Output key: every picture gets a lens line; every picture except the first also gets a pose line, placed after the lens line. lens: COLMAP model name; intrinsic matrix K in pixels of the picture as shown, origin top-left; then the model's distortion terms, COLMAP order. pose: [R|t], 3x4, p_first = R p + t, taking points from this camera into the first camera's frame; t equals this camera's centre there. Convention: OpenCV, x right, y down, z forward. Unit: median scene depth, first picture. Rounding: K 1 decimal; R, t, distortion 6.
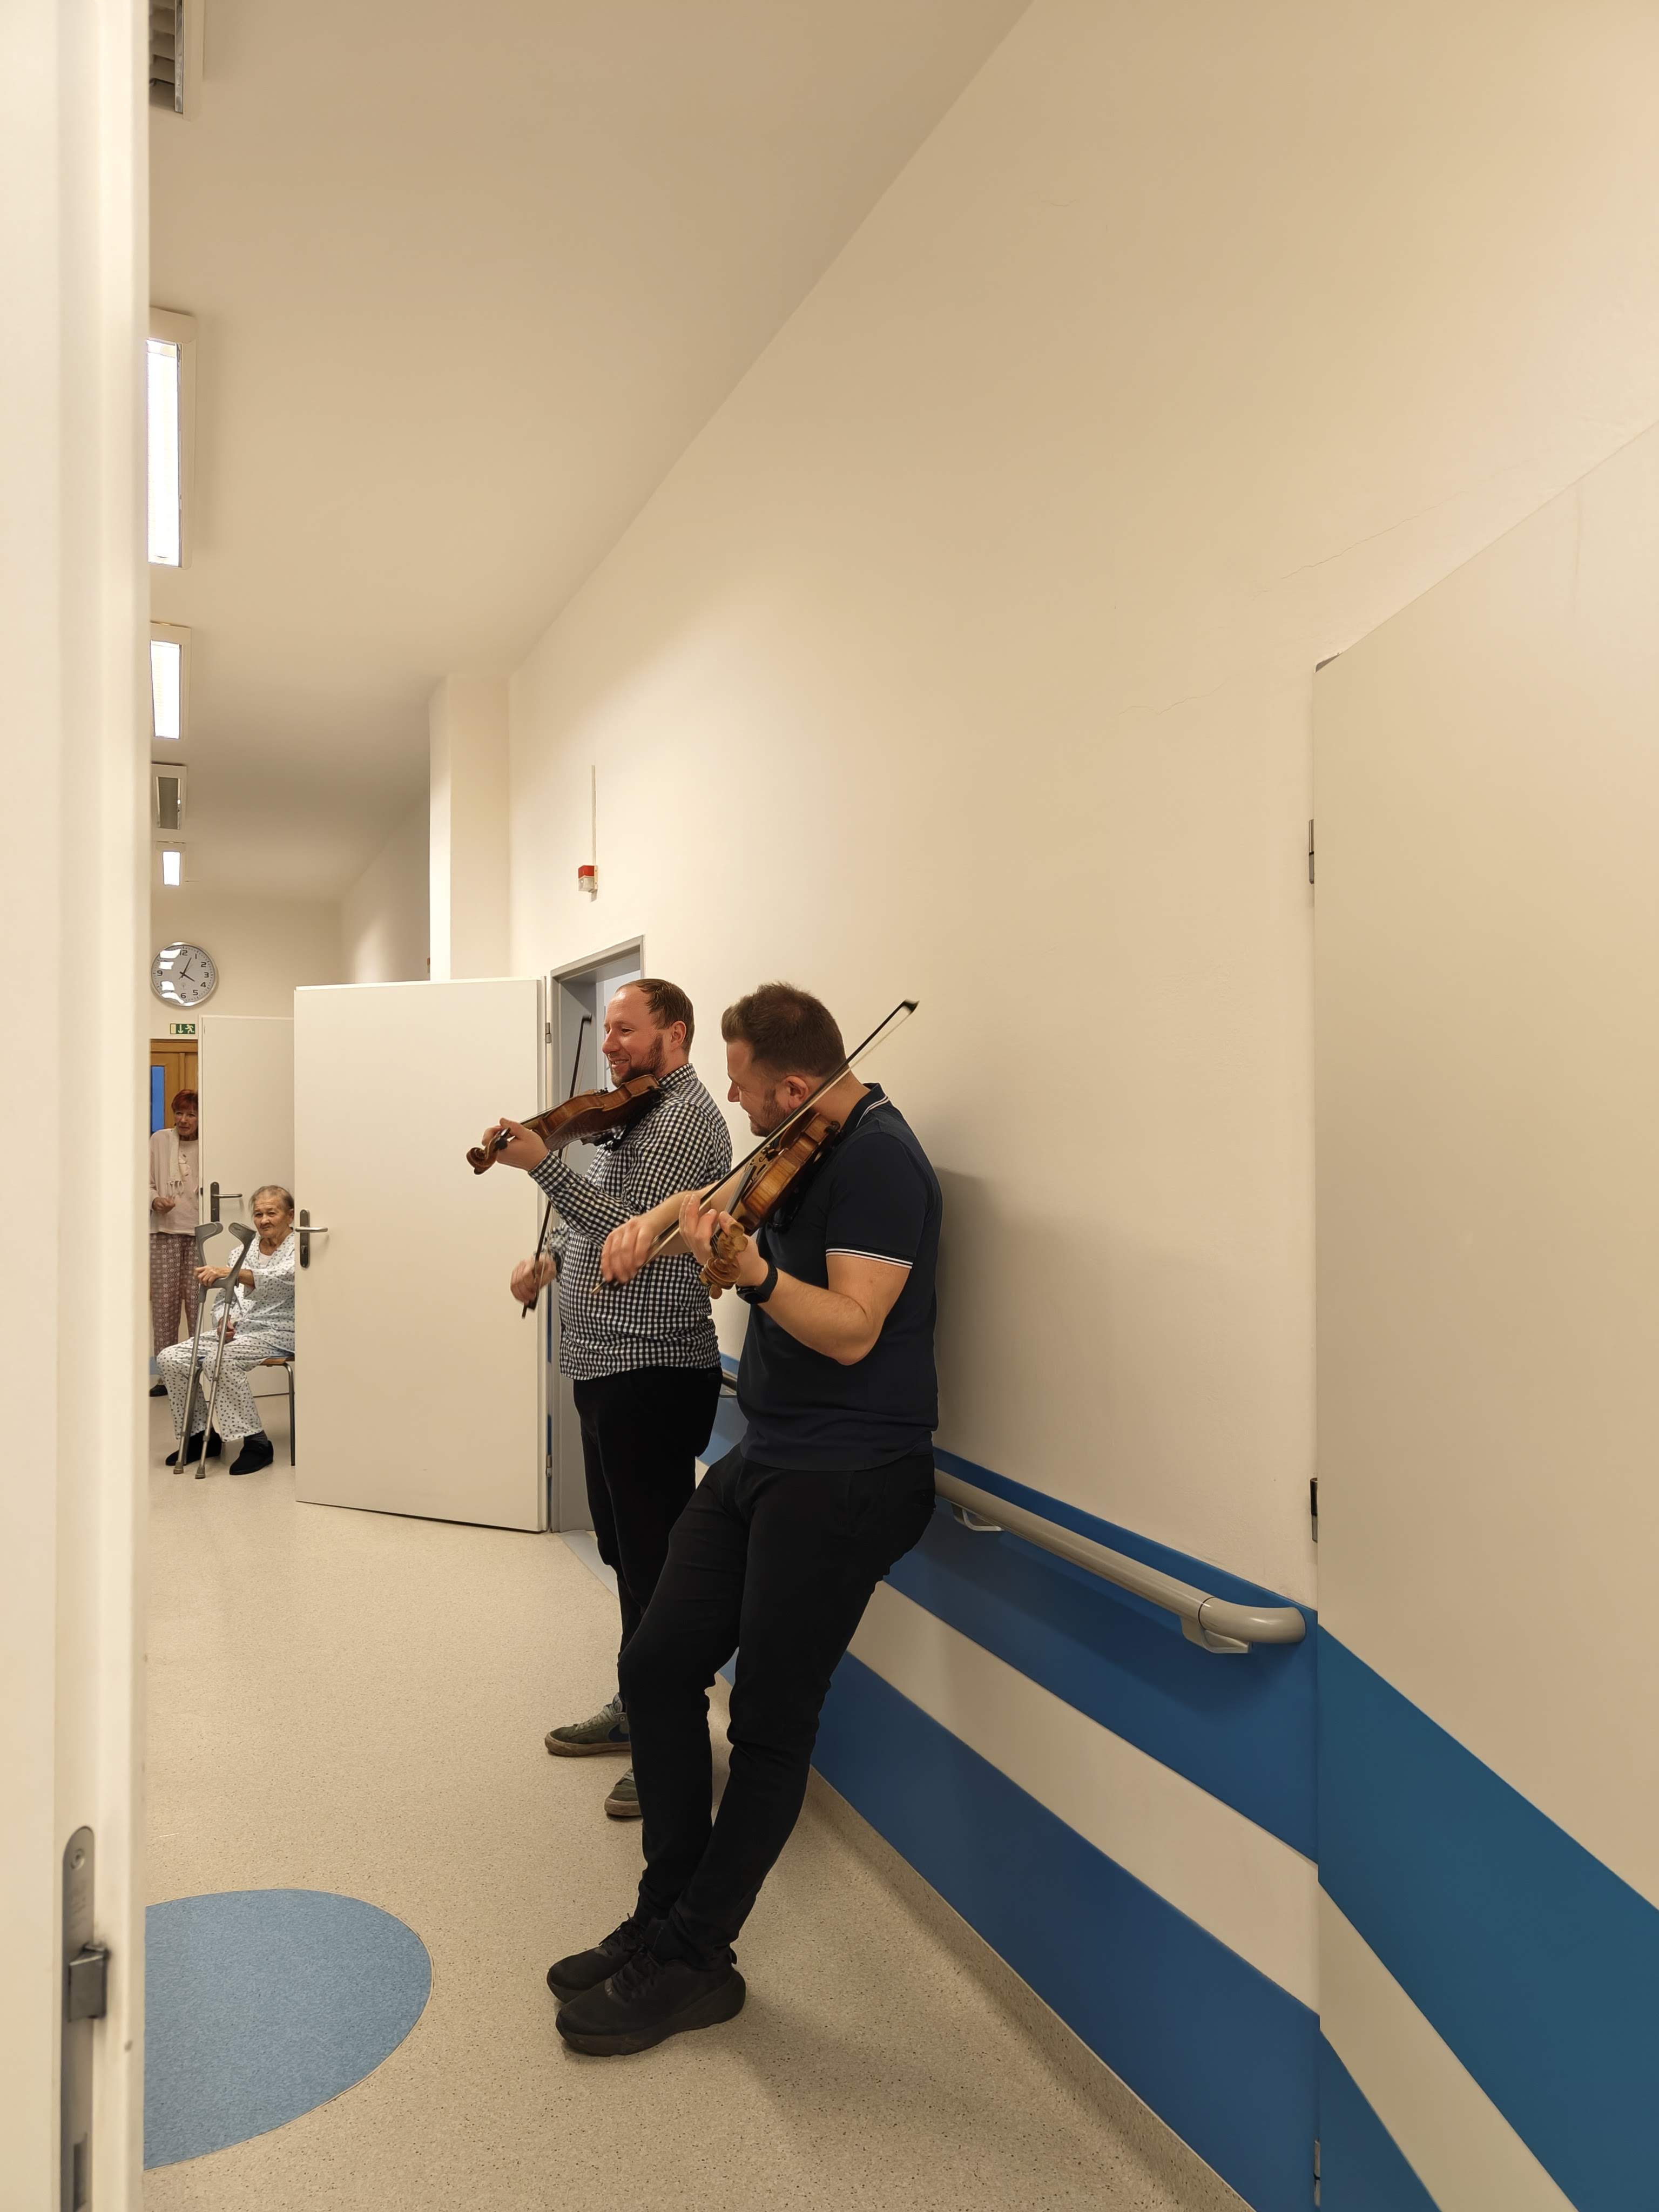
lens RADIAL K [[1547.8, 0, 822.7], [0, 1547.8, 1121.4], [0, 0, 1]] dist [0.018093, -0.003487]
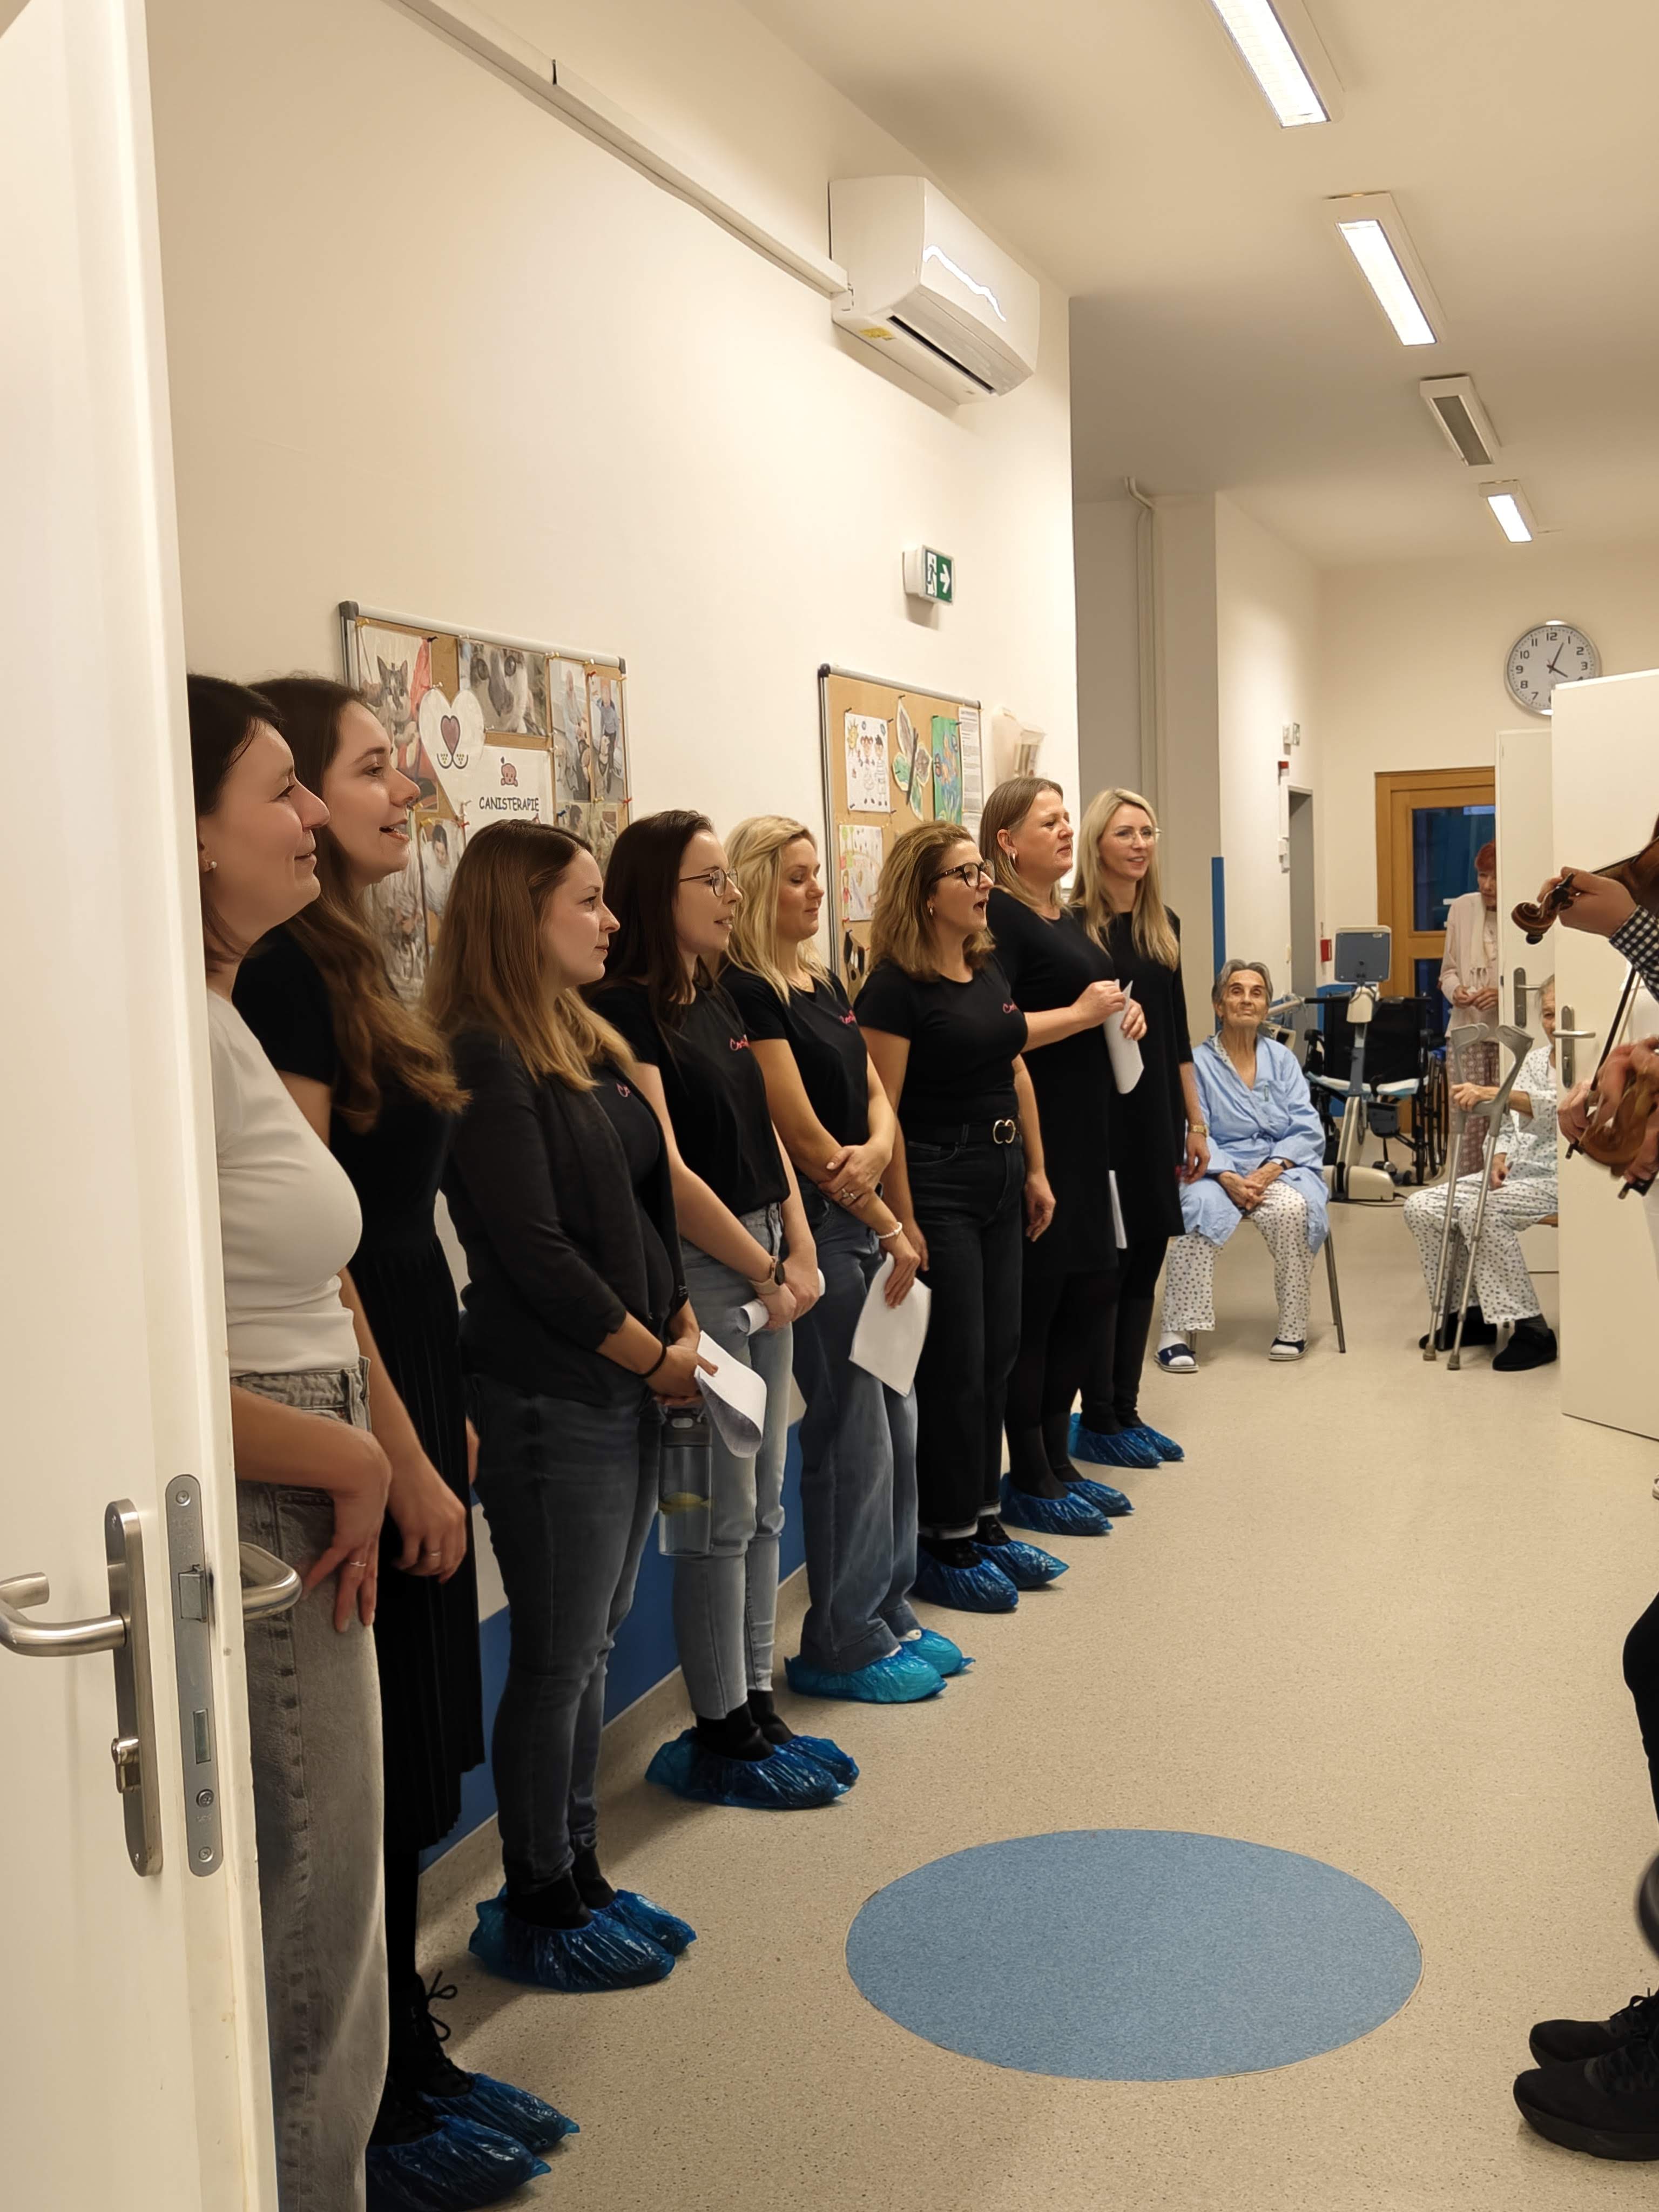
lens RADIAL K [[2406.2, 0, 828.3], [0, 2406.2, 1144.6], [0, 0, 1]] dist [0.014823, 0.000526]
pose [[0.693181, 0.025450, -0.720314, 0.213536], [0.054032, 0.994729, 0.087142, 0.007440], [0.718736, -0.099325, 0.688152, 0.009734]]
